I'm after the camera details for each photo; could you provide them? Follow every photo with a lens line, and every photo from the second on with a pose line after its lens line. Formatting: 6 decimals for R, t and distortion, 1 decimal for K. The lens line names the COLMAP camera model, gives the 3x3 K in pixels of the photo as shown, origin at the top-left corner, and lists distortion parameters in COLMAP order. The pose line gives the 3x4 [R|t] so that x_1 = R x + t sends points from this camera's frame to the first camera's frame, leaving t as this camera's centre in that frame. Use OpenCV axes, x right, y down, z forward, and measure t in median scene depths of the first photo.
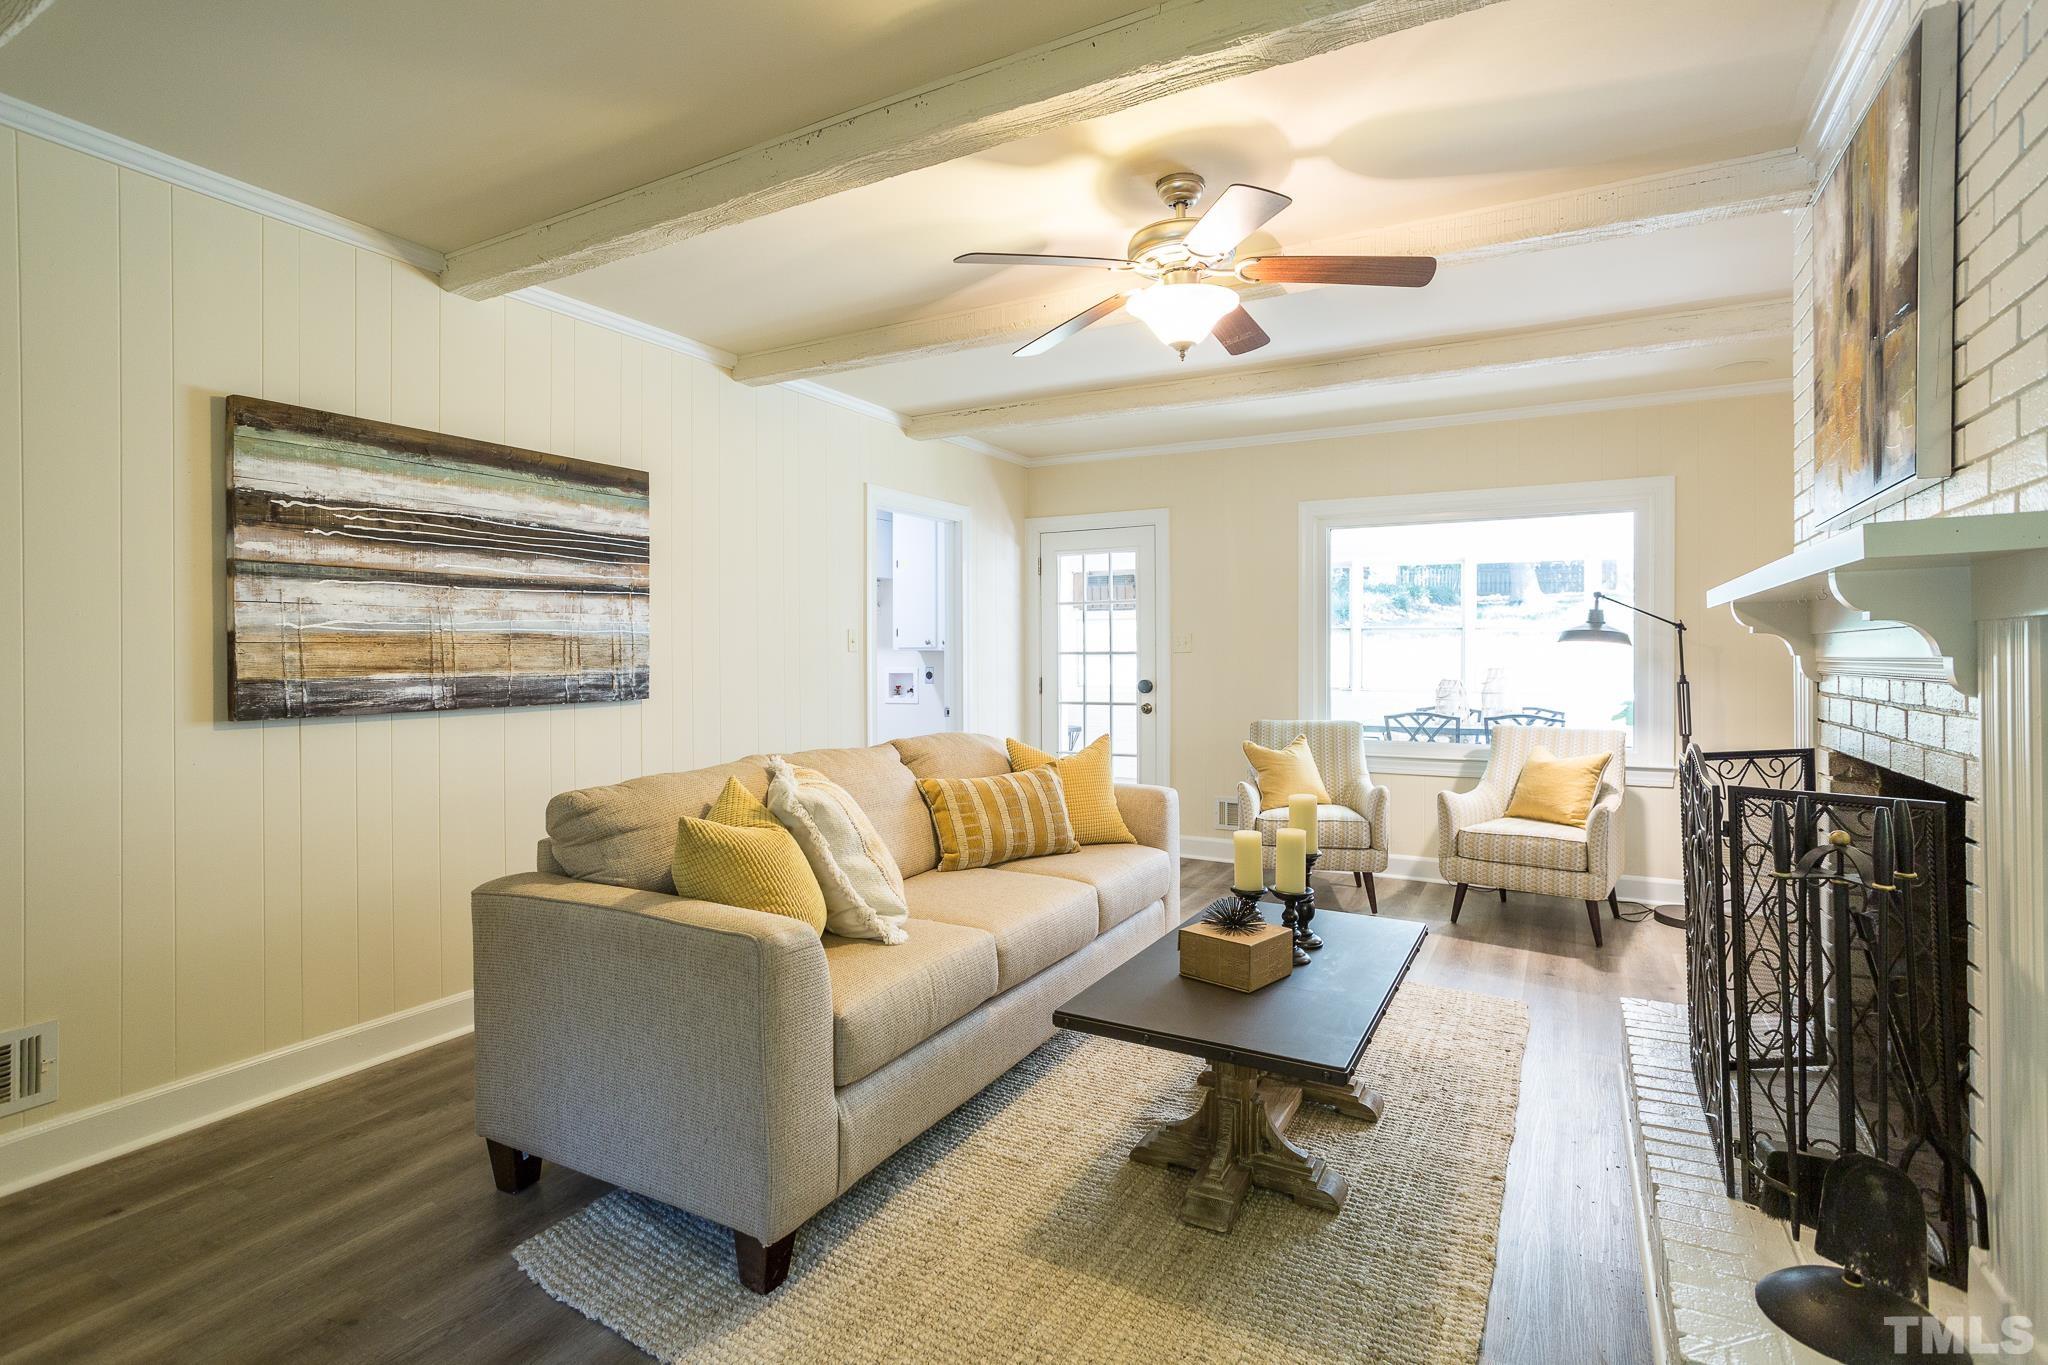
lens RADIAL K [[996.6, 0, 1025.9], [0, 996.6, 655.3], [0, 0, 1]] dist [-0.025409, 0.006786]
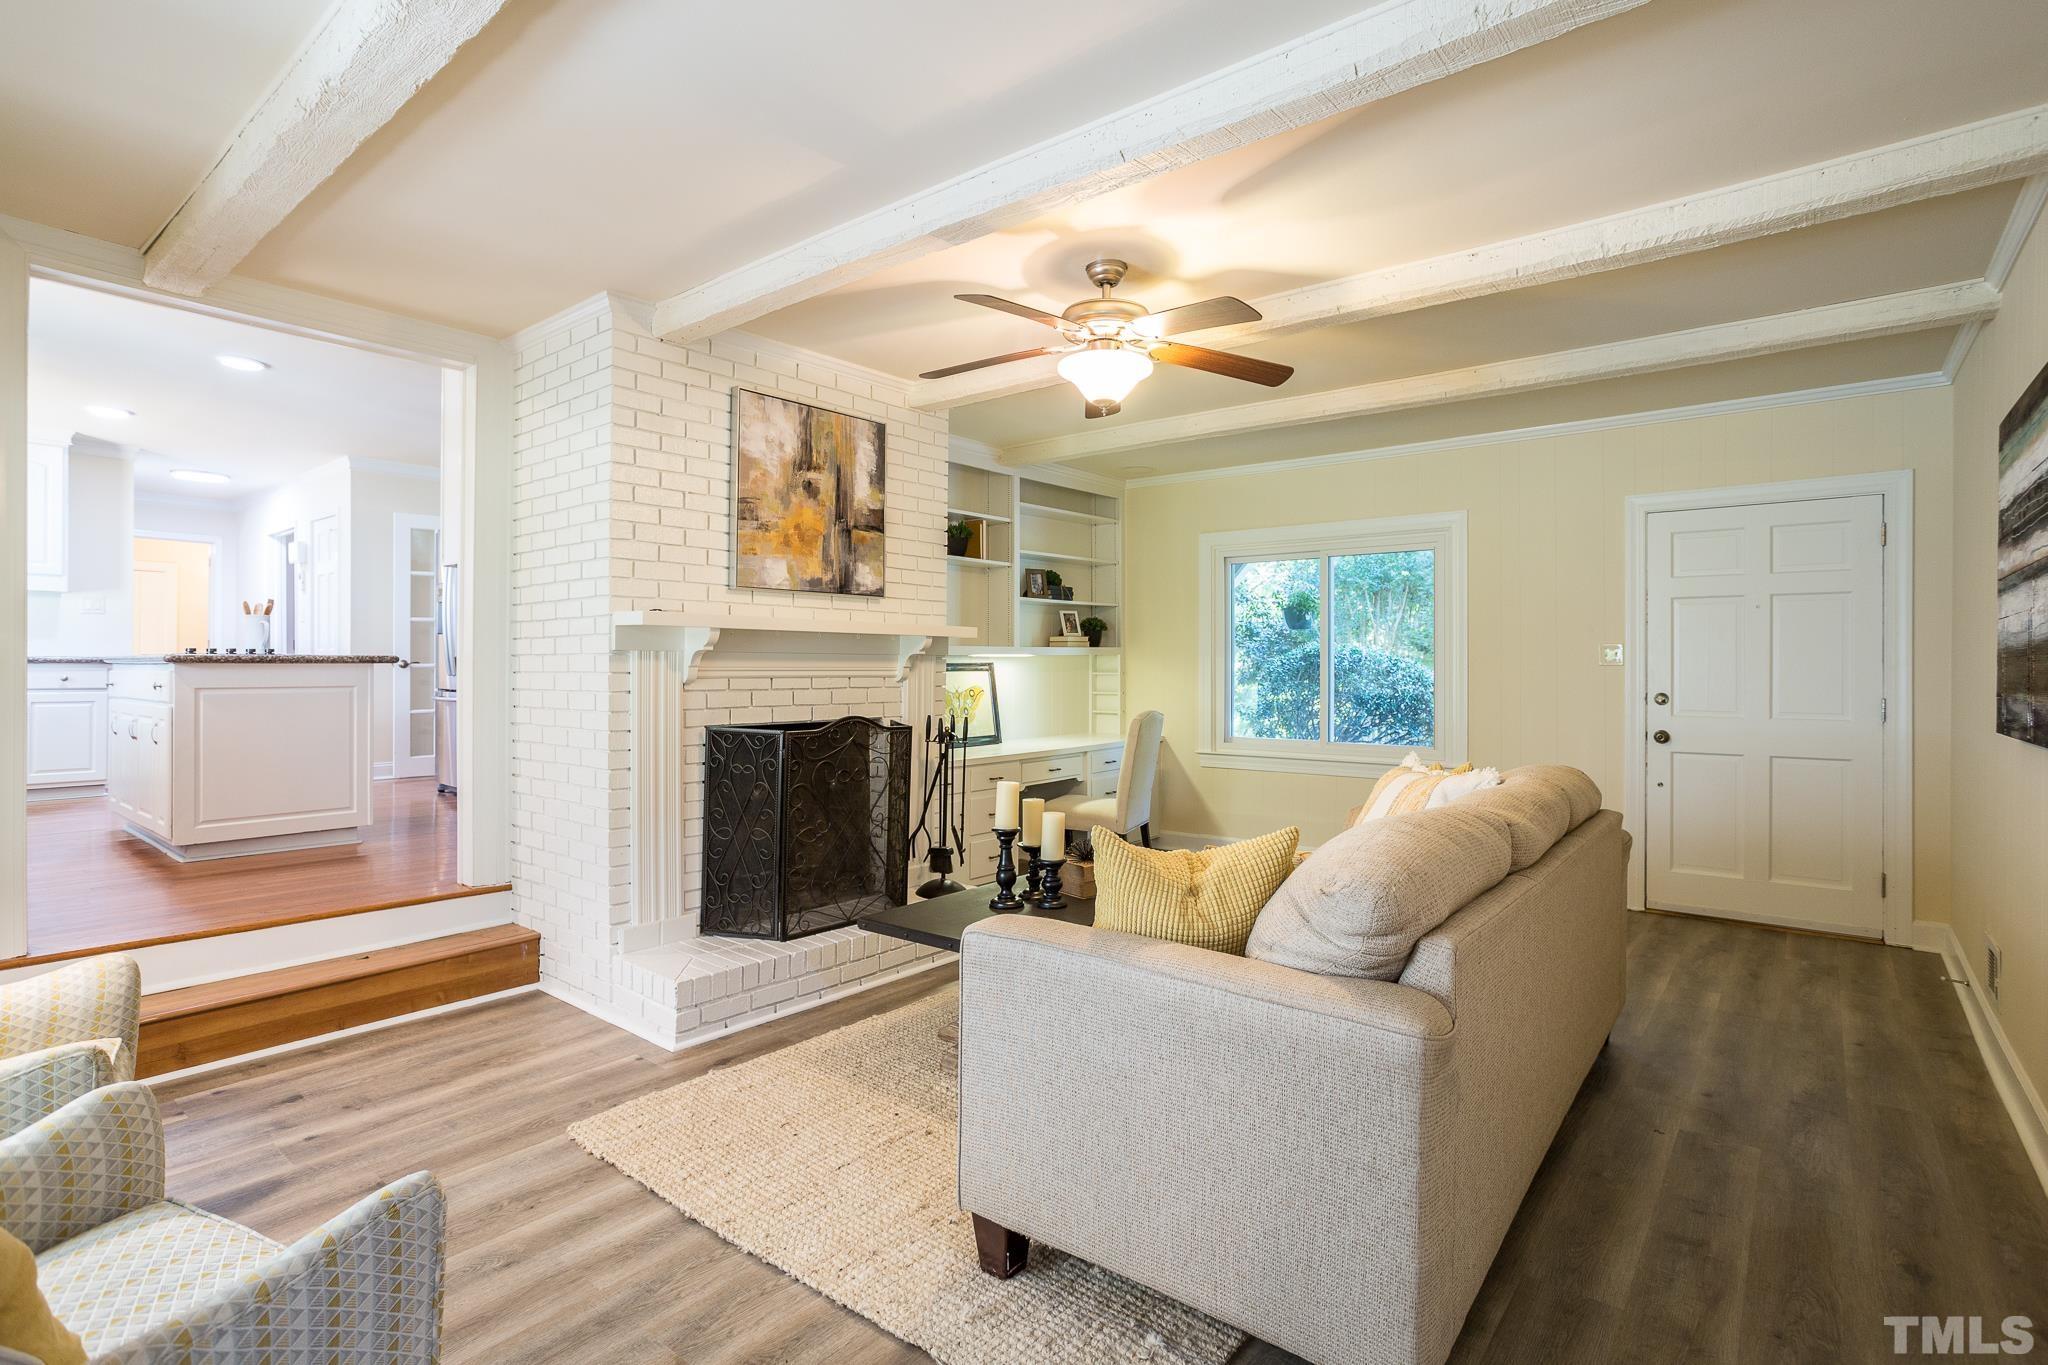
lens RADIAL K [[996.6, 0, 1023.0], [0, 996.6, 675.2], [0, 0, 1]] dist [-0.025409, 0.006786]
pose [[-0.985030, -0.004246, 0.172331, 0.029593], [-0.002723, 0.999955, 0.009072, -0.000831], [-0.172362, 0.008467, -0.984997, 1.217124]]
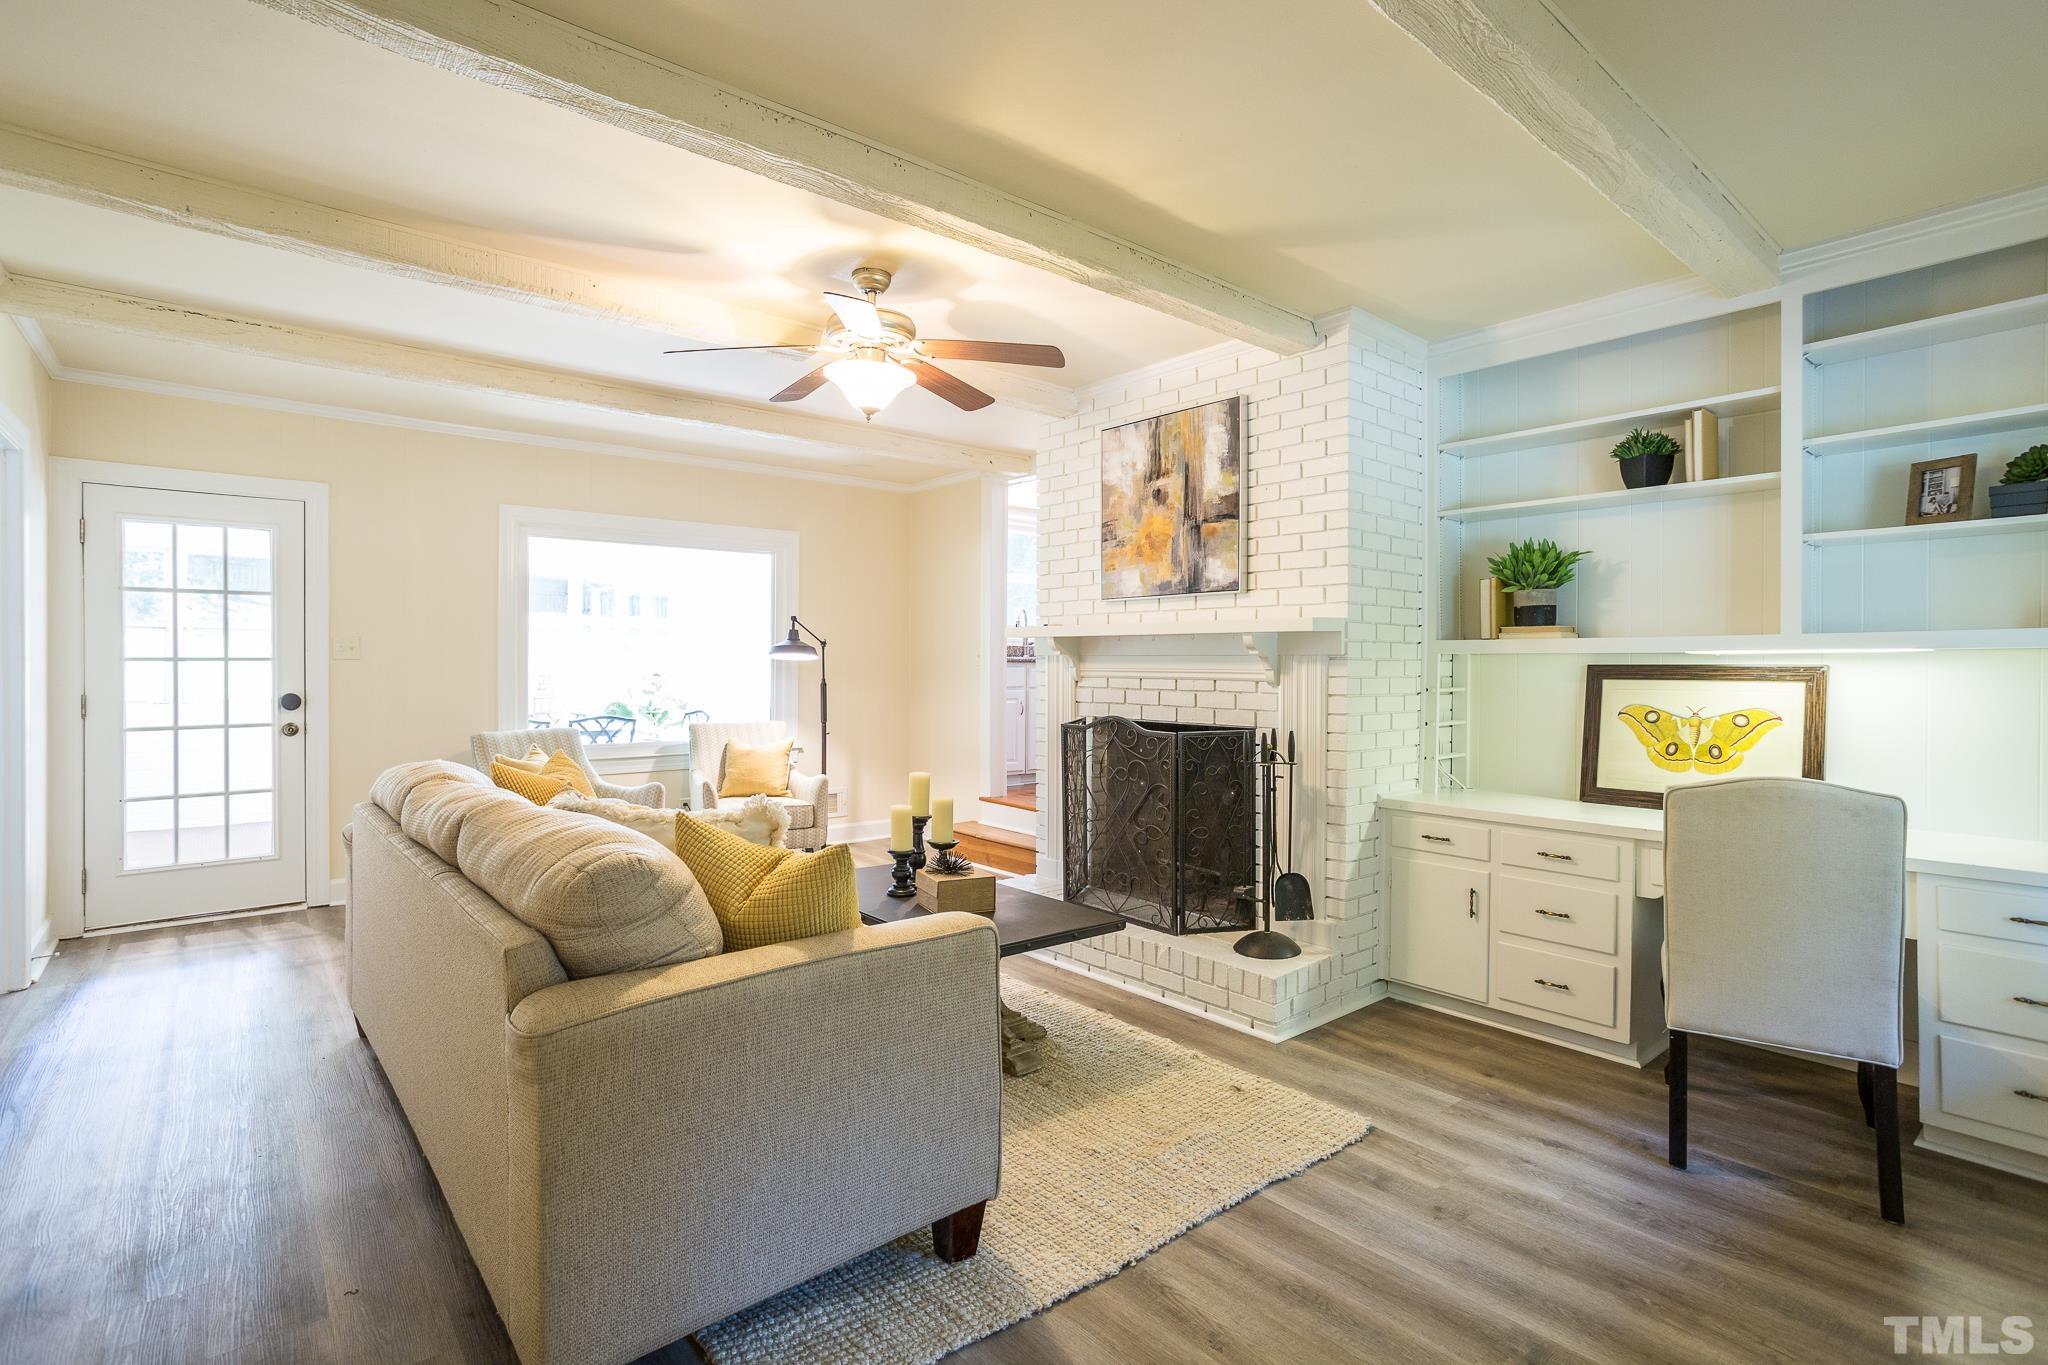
lens RADIAL K [[996.6, 0, 1020.1], [0, 996.6, 664.7], [0, 0, 1]] dist [-0.025409, 0.006786]
pose [[0.352307, -0.000165, 0.935885, -0.503560], [-0.006337, 0.999977, 0.002562, -0.004564], [-0.935863, -0.006834, 0.352297, 0.225042]]
